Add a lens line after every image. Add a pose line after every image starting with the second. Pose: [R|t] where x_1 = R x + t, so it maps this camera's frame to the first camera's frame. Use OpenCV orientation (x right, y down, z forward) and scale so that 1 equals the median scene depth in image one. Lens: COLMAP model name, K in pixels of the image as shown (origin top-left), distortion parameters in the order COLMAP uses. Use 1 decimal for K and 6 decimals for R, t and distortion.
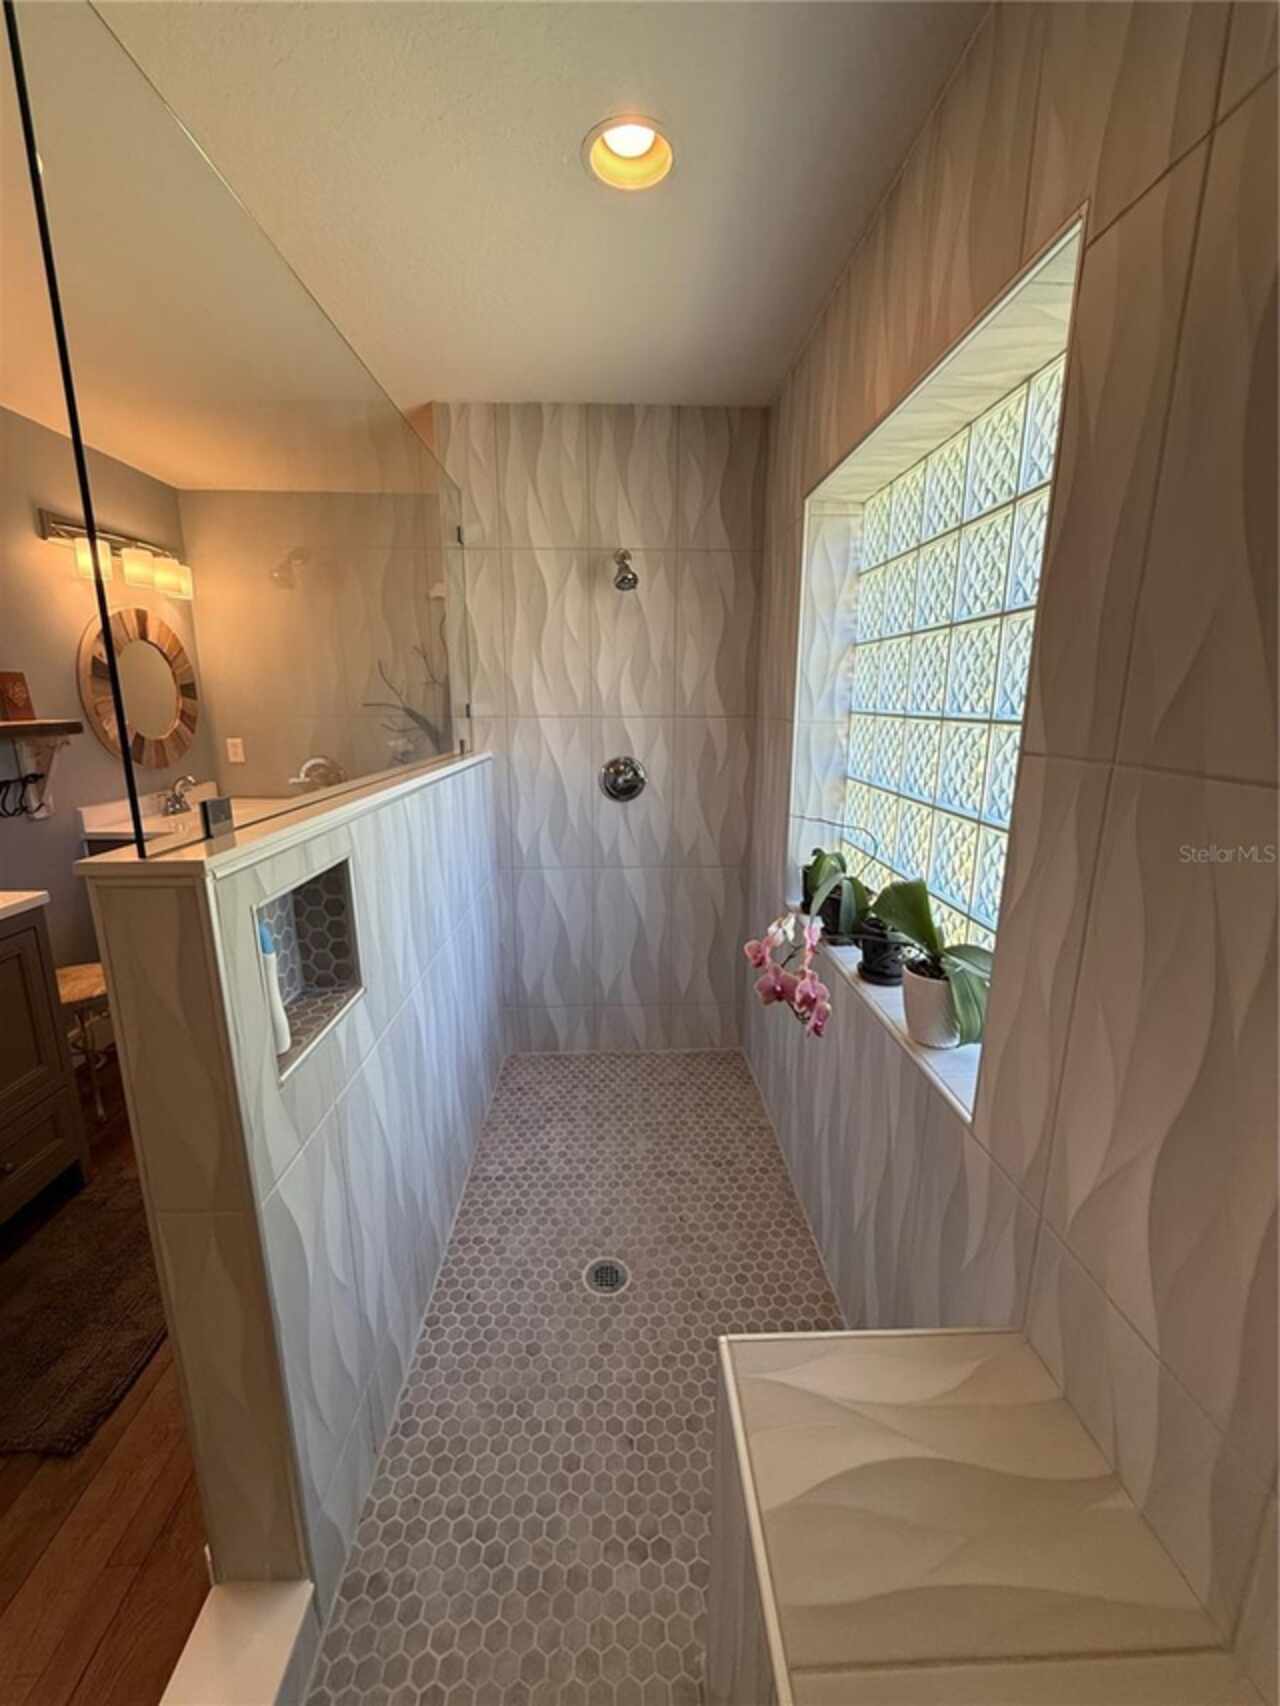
lens RADIAL K [[681.2, 0, 640.2], [0, 681.2, 850.7], [0, 0, 1]] dist [-0.000381, 0.000504]
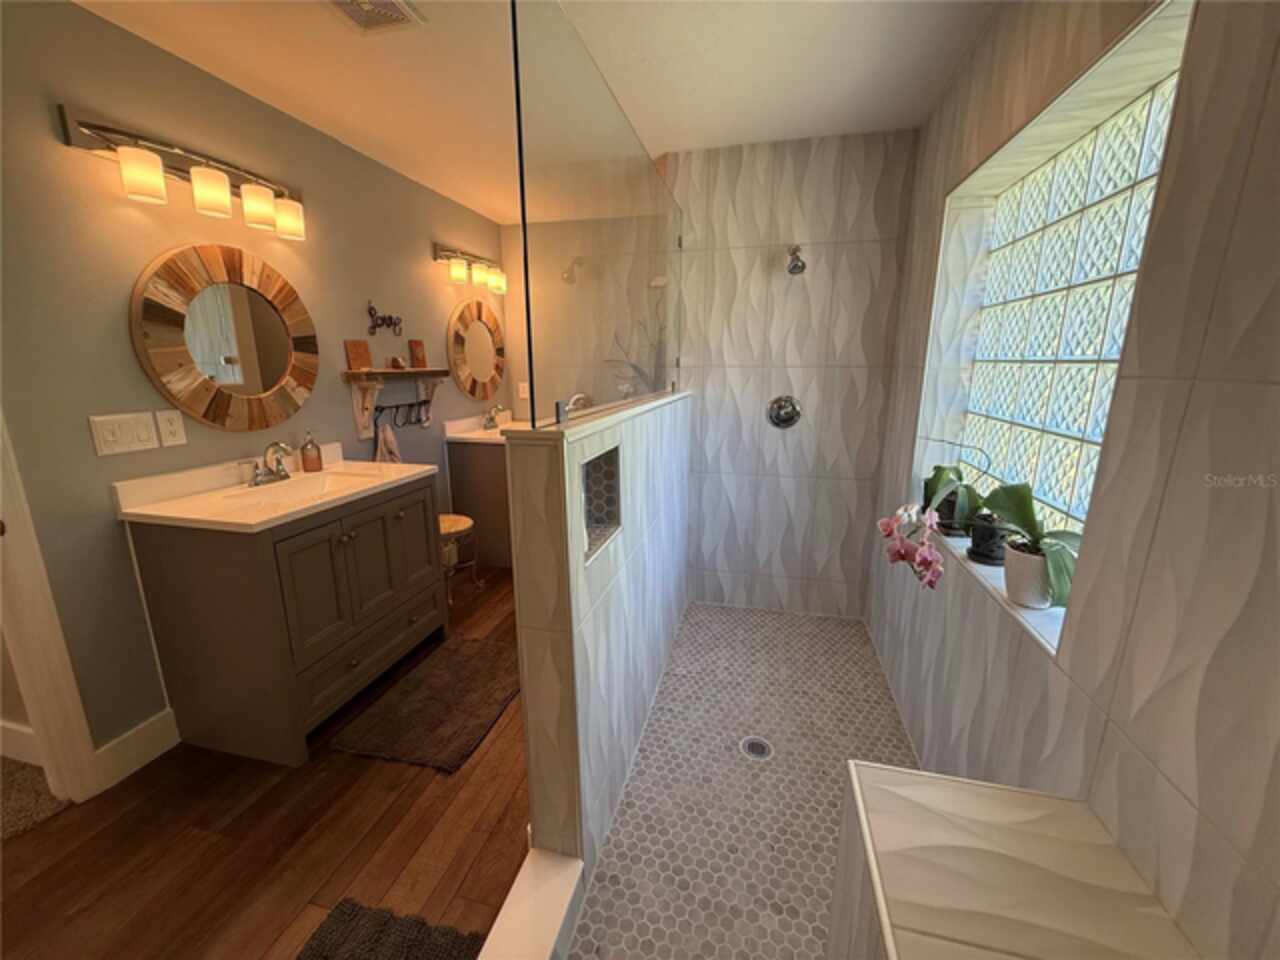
lens RADIAL K [[511.1, 0, 637.6], [0, 511.1, 482.7], [0, 0, 1]] dist [-0.000381, 0.000504]
pose [[0.961837, 0.059935, -0.266977, -0.035461], [-0.056815, 0.998196, 0.019404, 0.050035], [0.267658, -0.003495, 0.963508, -0.115125]]
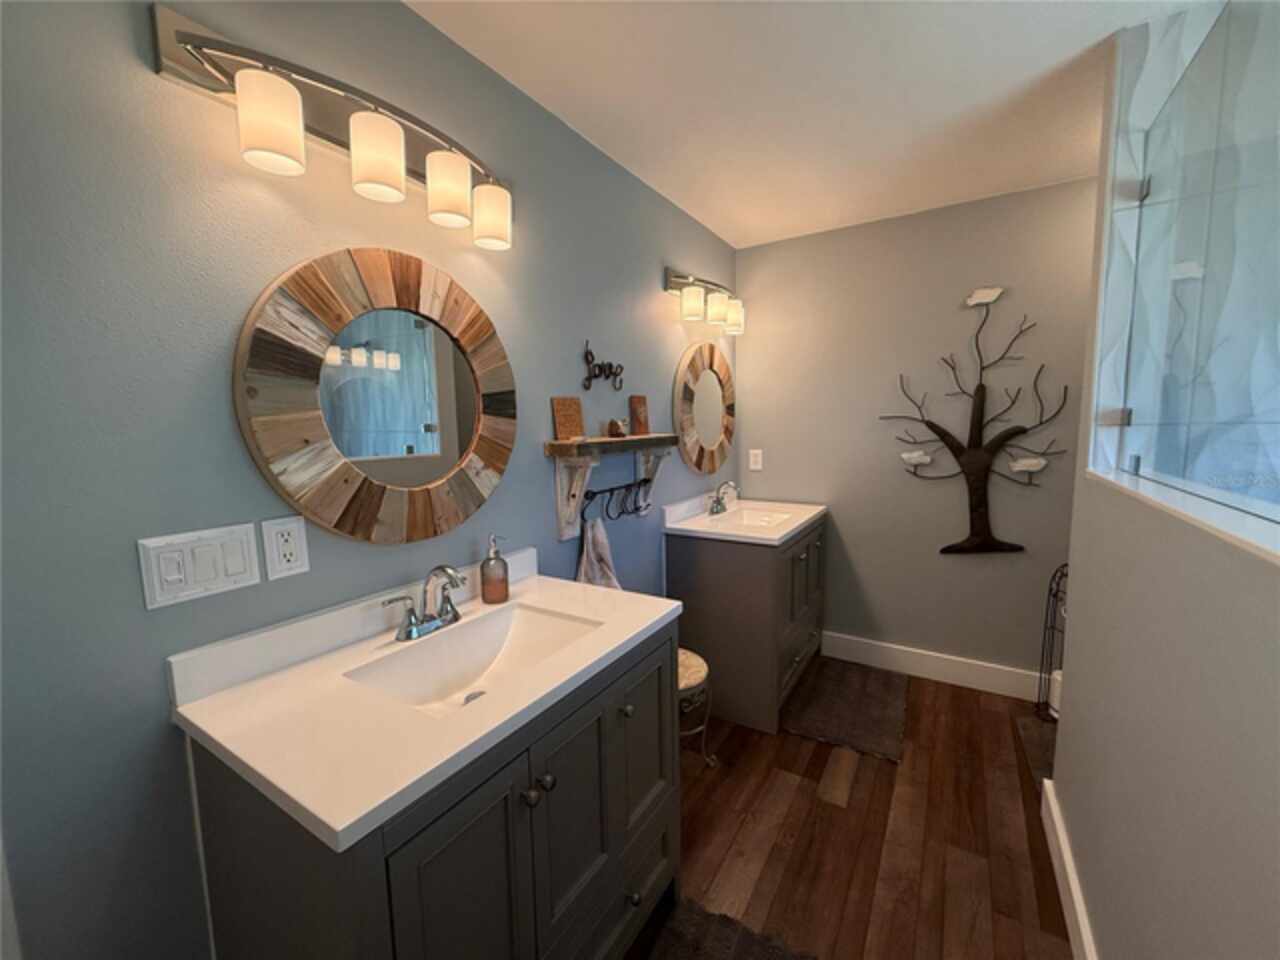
lens RADIAL K [[511.1, 0, 638.3], [0, 511.1, 484.8], [0, 0, 1]] dist [-0.000381, 0.000504]
pose [[0.825887, 0.046143, -0.561945, -0.521194], [-0.097912, 0.993240, -0.062343, -0.059349], [0.555269, 0.106509, 0.824822, 0.334103]]
